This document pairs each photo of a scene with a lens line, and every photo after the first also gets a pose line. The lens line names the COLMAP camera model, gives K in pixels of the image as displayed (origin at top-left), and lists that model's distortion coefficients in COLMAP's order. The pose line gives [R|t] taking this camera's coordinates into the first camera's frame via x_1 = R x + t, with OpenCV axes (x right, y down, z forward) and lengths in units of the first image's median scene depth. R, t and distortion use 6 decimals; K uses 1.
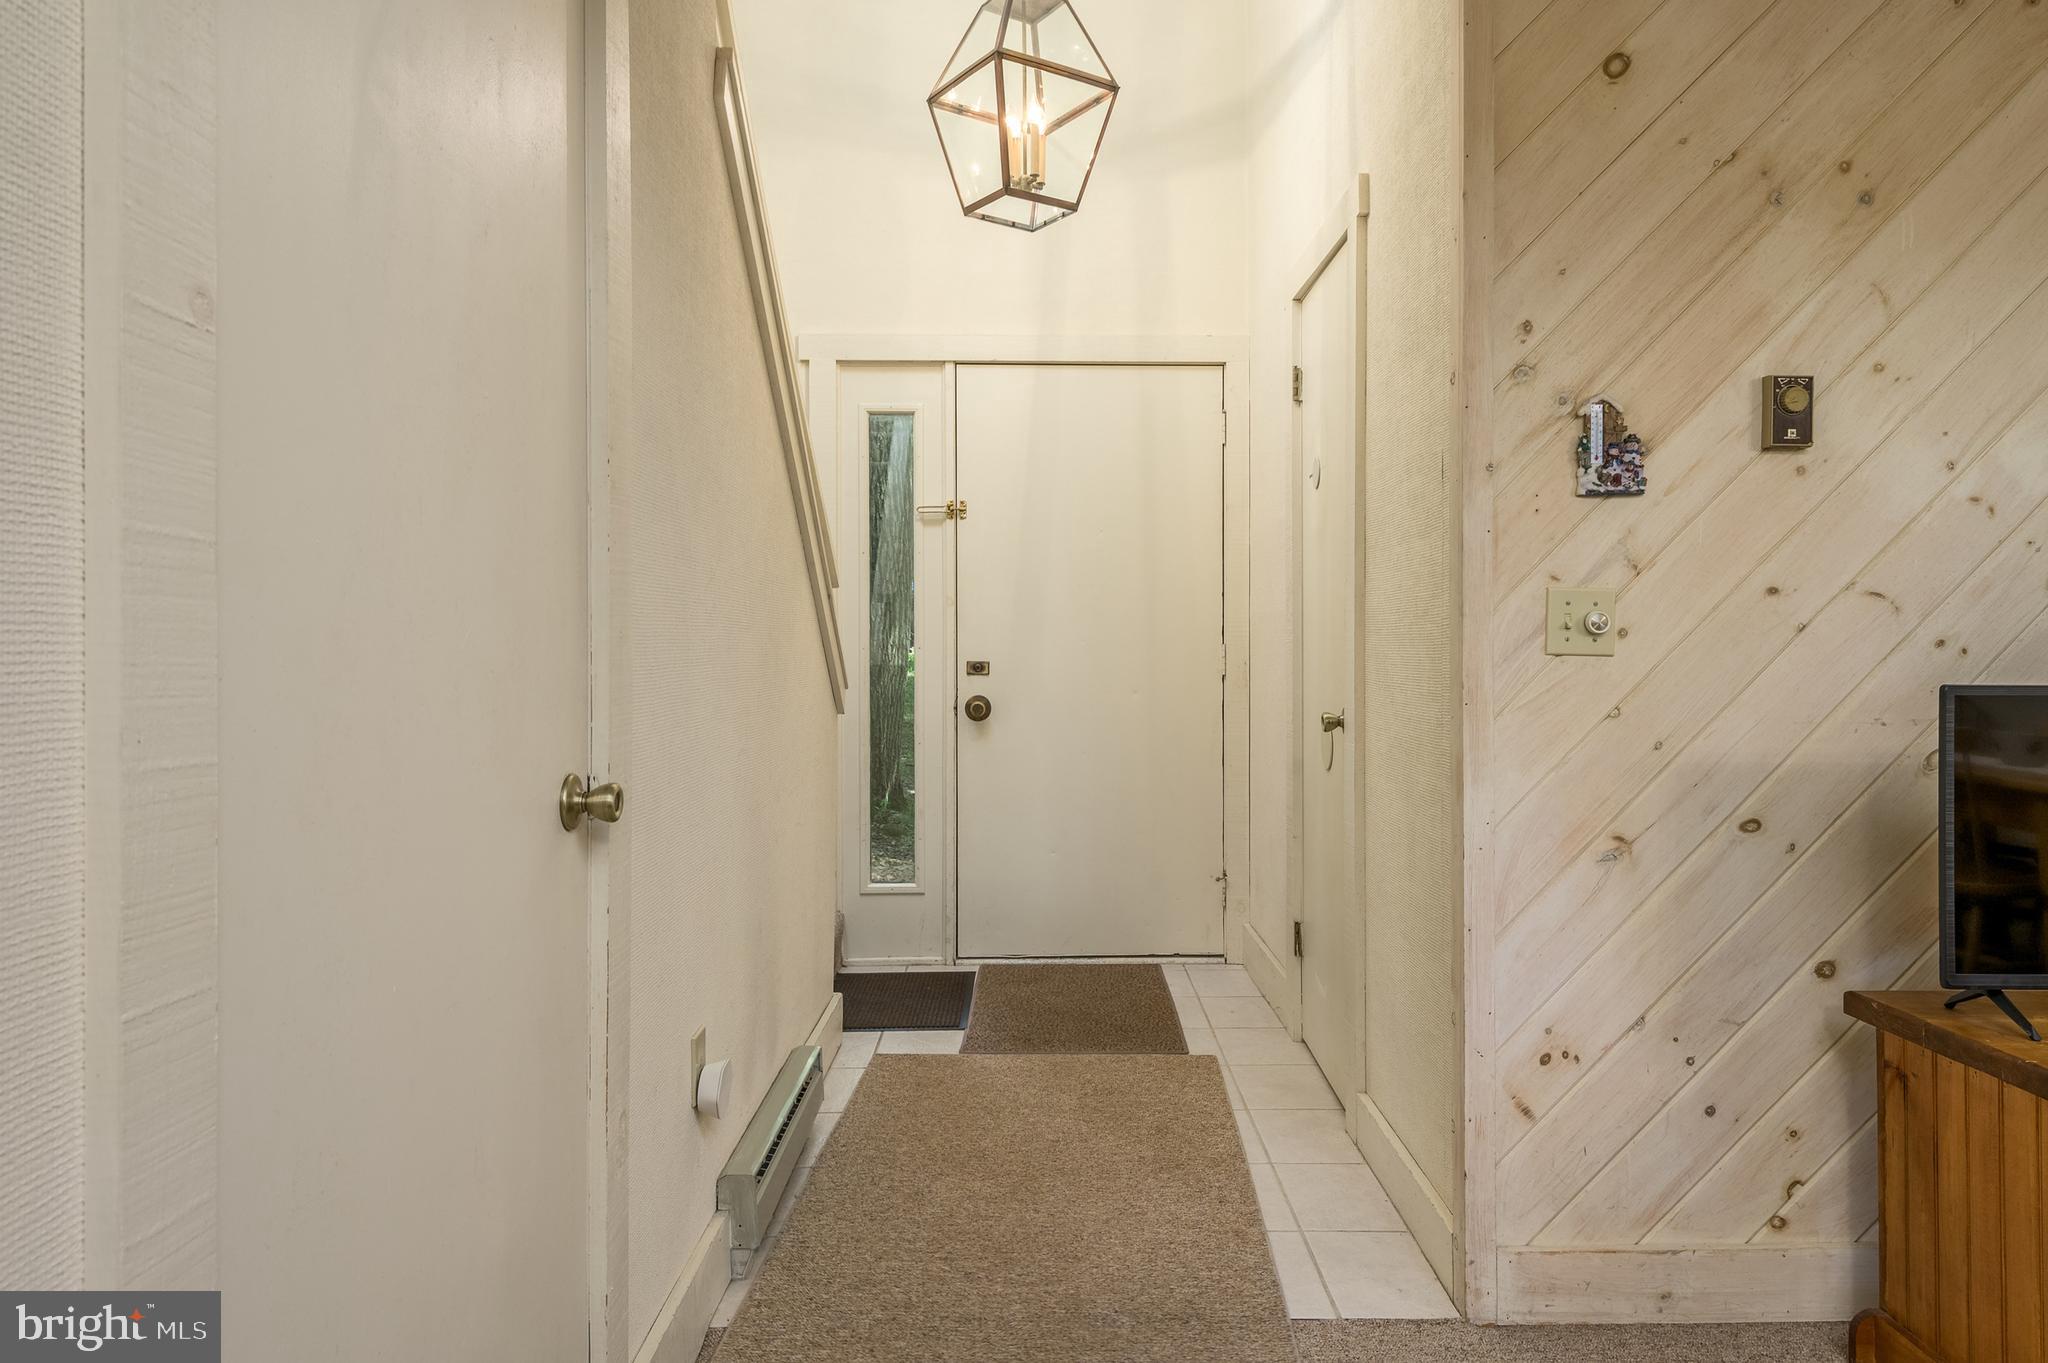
lens RADIAL K [[1294.3, 0, 1083.9], [0, 1294.3, 633.7], [0, 0, 1]] dist [0.018754, -0.001091]
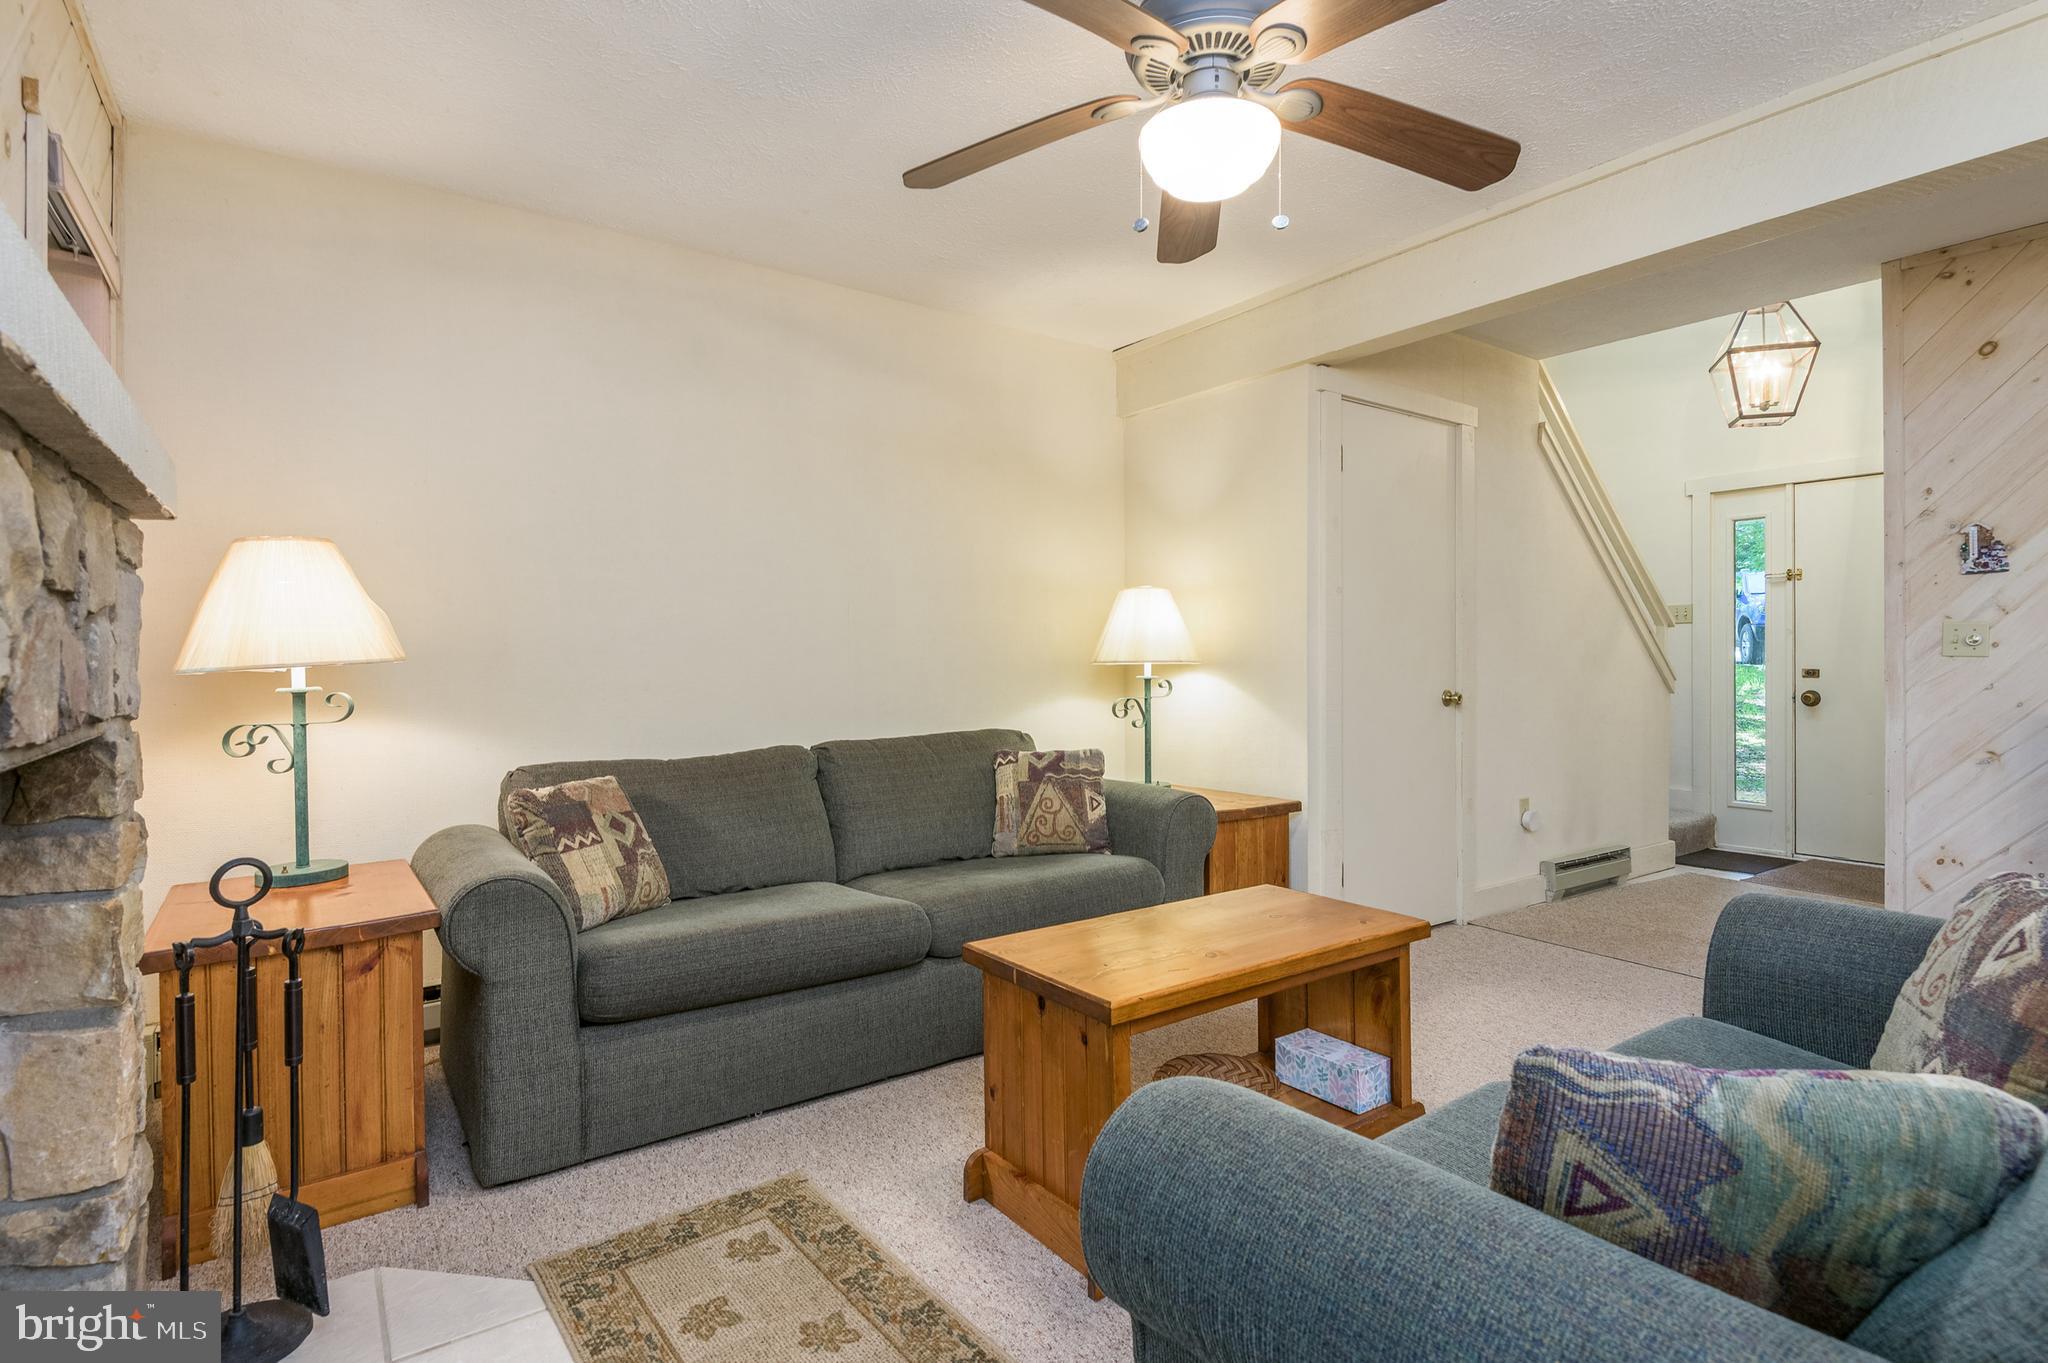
lens RADIAL K [[1005.7, 0, 1014.8], [0, 1005.7, 657.4], [0, 0, 1]] dist [0.003694, -0.001433]
pose [[0.537797, -0.003662, -0.843067, 0.887317], [0.000971, 0.999993, -0.003725, 0.021865], [0.843074, 0.001185, 0.537796, -1.003122]]
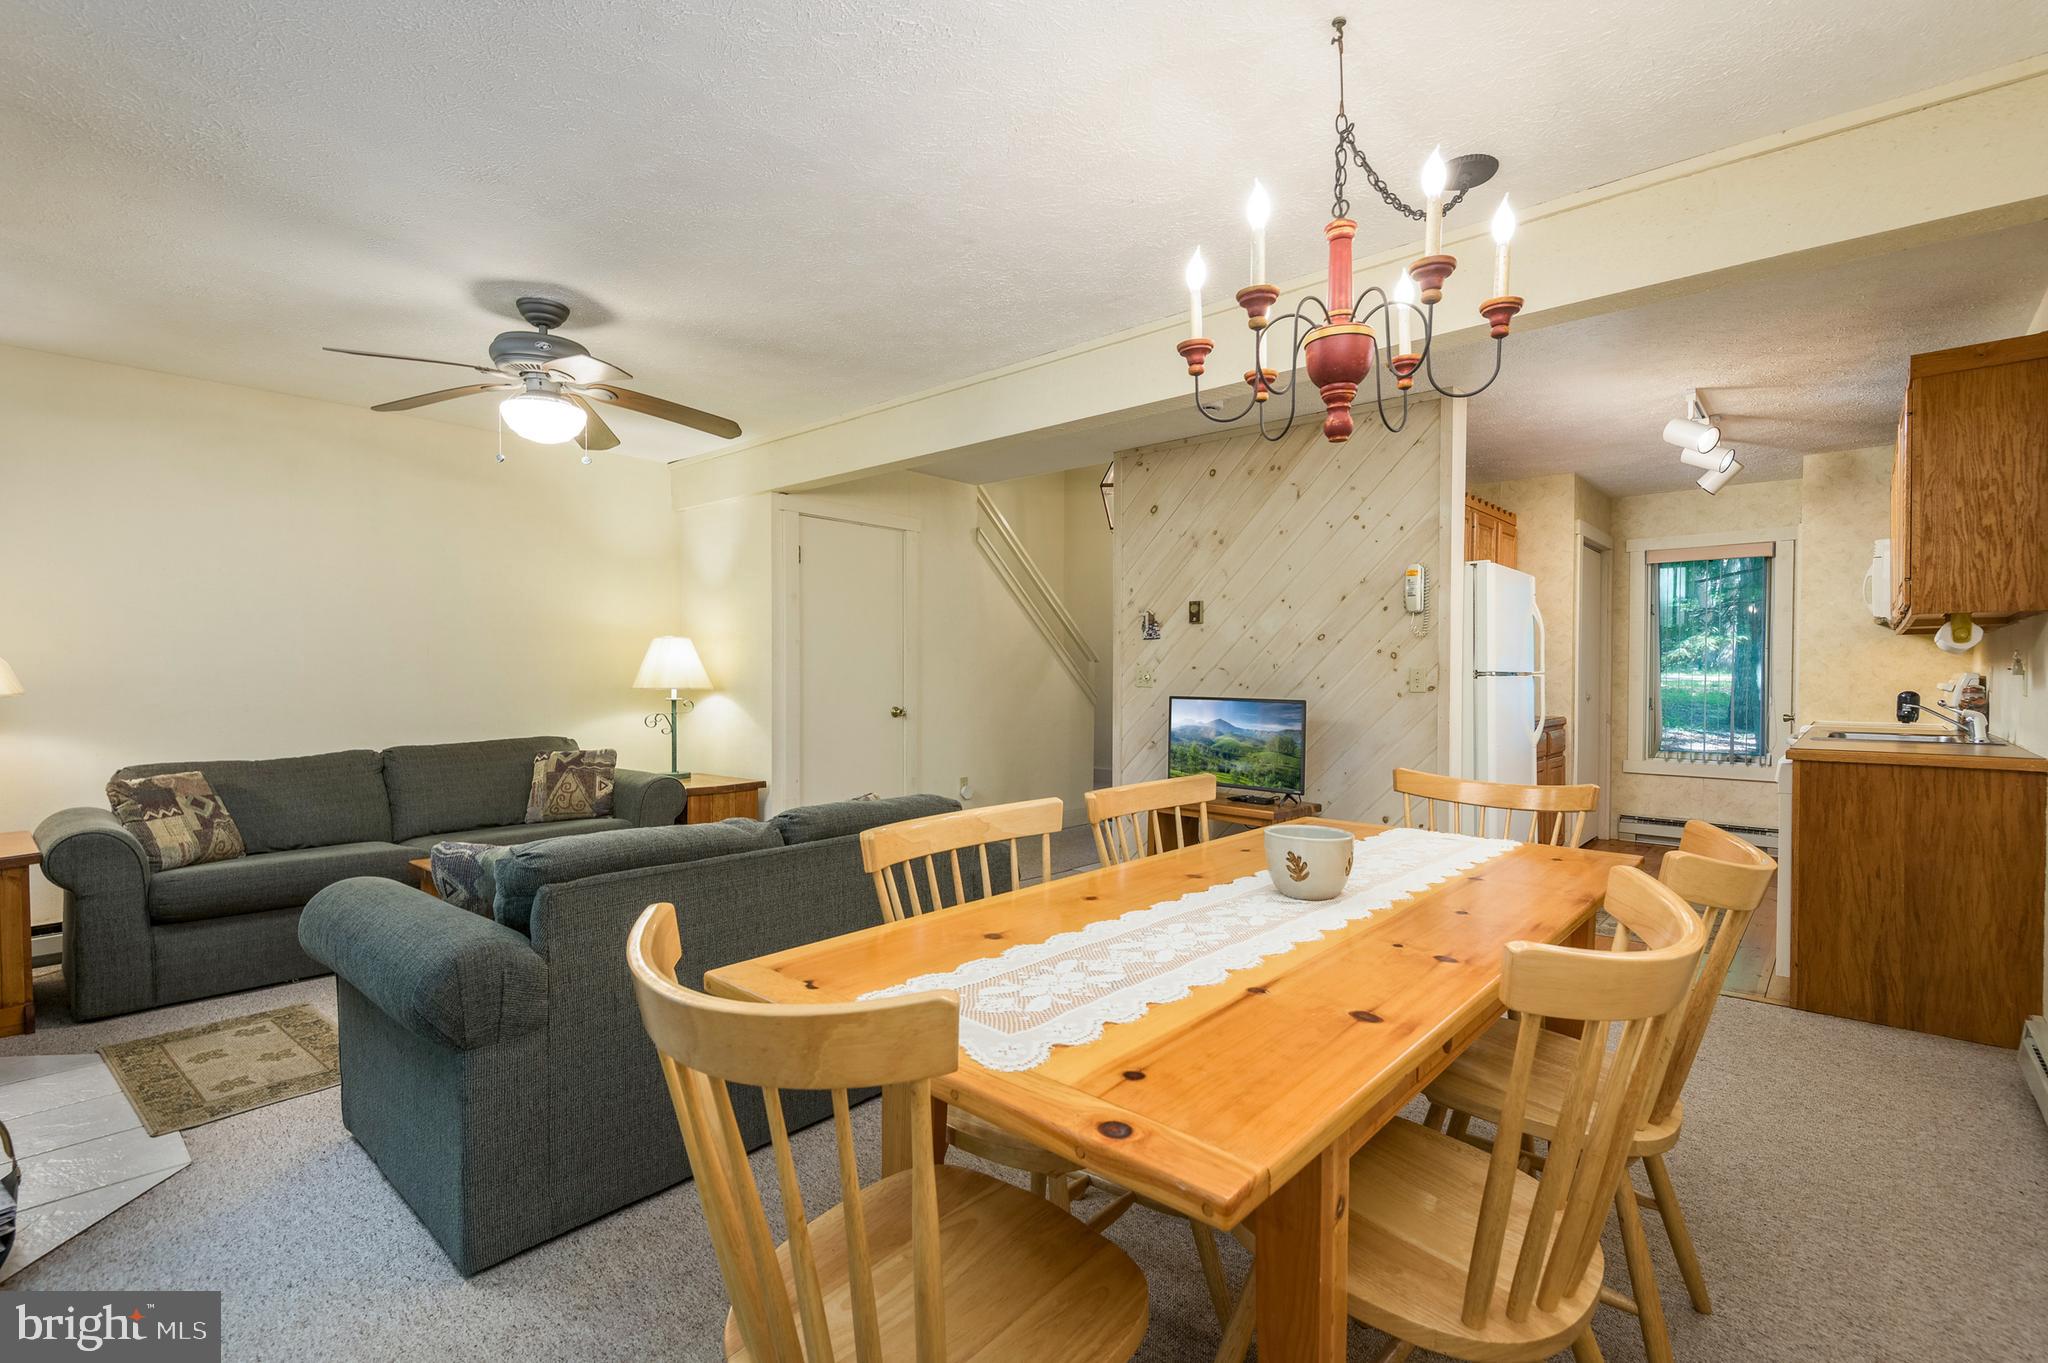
lens RADIAL K [[920.3, 0, 1021.0], [0, 920.3, 681.6], [0, 0, 1]] dist [-0.000629, -0.002869]
pose [[0.721545, 0.008632, -0.692314, 1.790981], [-0.002626, 0.999949, 0.009731, -0.020328], [0.692363, -0.005203, 0.721531, -0.925958]]
